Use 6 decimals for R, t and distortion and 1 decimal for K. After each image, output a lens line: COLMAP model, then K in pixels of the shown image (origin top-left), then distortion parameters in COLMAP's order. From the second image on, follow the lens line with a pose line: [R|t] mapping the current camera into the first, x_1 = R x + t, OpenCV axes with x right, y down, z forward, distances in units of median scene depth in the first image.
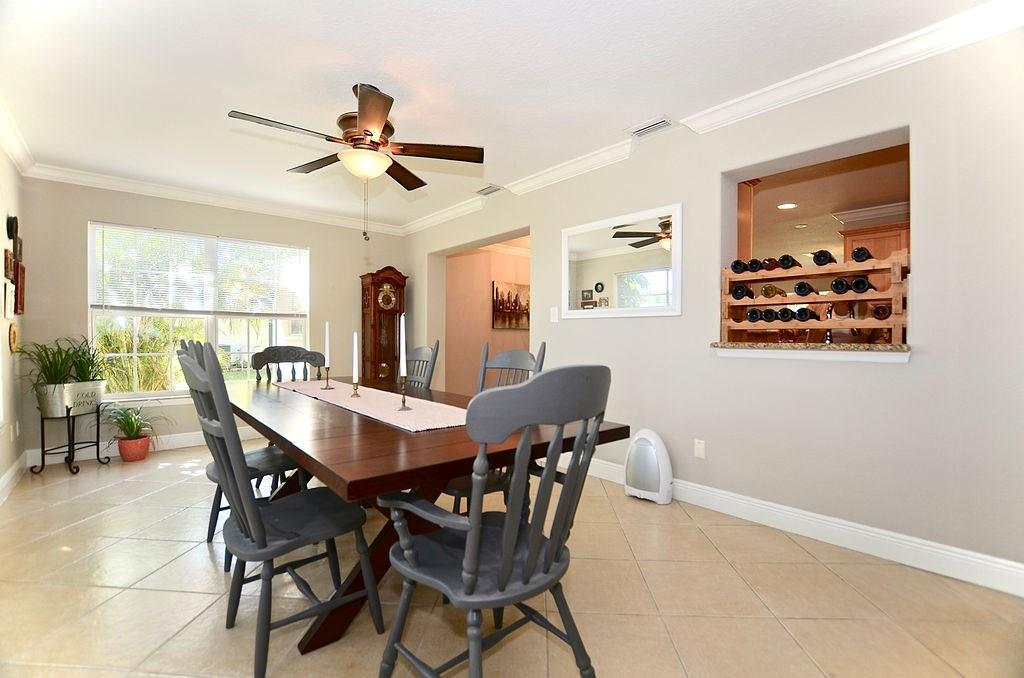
lens RADIAL K [[452.1, 0, 511.7], [0, 452.1, 341.0], [0, 0, 1]] dist [-0.033761, 0.003959]
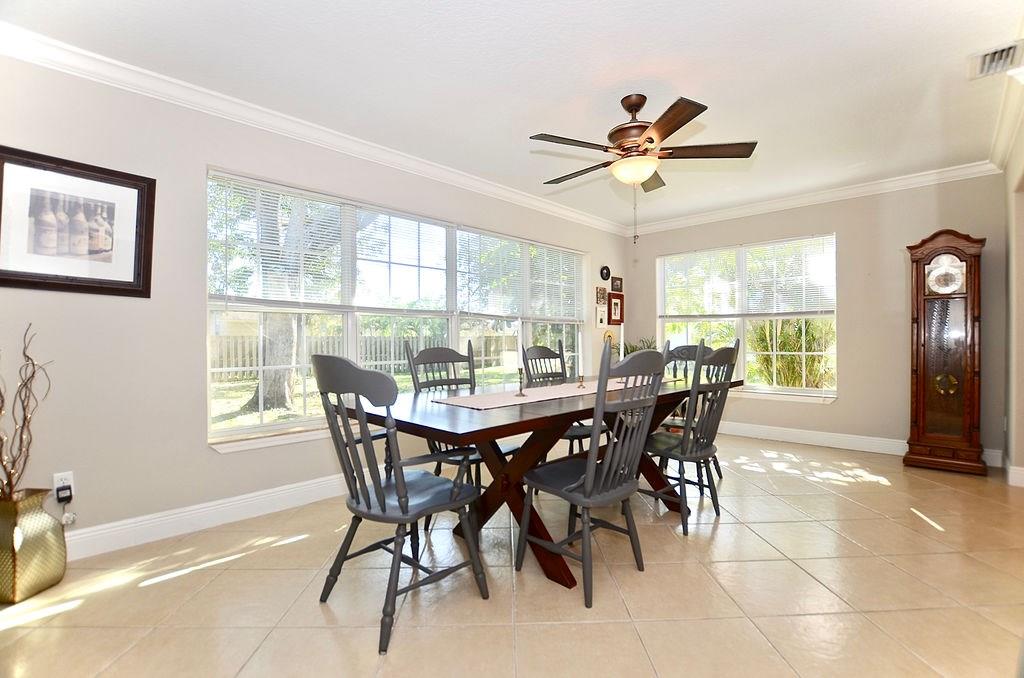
lens RADIAL K [[452.1, 0, 511.7], [0, 452.1, 341.0], [0, 0, 1]] dist [-0.033761, 0.003959]
pose [[0.099324, -0.004418, -0.995045, 0.429277], [-0.001114, 0.999989, -0.004551, 0.005517], [0.995055, 0.001561, 0.099318, 0.387387]]
